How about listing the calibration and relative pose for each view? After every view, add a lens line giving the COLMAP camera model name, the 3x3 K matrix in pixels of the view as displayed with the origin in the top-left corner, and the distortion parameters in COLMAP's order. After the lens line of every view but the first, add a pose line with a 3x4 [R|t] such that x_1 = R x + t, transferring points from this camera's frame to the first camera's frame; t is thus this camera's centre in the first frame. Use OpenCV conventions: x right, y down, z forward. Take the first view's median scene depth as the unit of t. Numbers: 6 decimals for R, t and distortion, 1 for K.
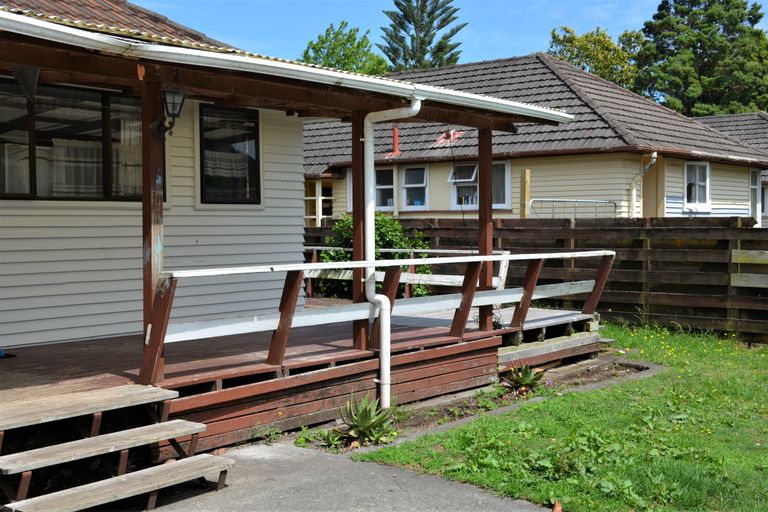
lens RADIAL K [[914.1, 0, 384.2], [0, 914.1, 256.2], [0, 0, 1]] dist [-0.016276, 0.000000]
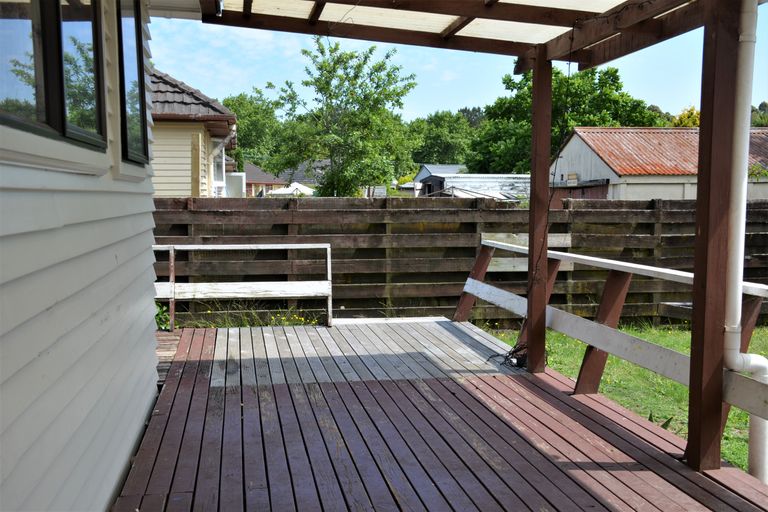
lens RADIAL K [[797.5, 0, 383.8], [0, 797.5, 256.7], [0, 0, 1]] dist [-0.006000, 0.000000]
pose [[0.620187, -0.043540, 0.783244, -0.310270], [0.022882, 0.999038, 0.037418, -0.014807], [-0.784120, -0.005284, 0.620587, 0.535287]]
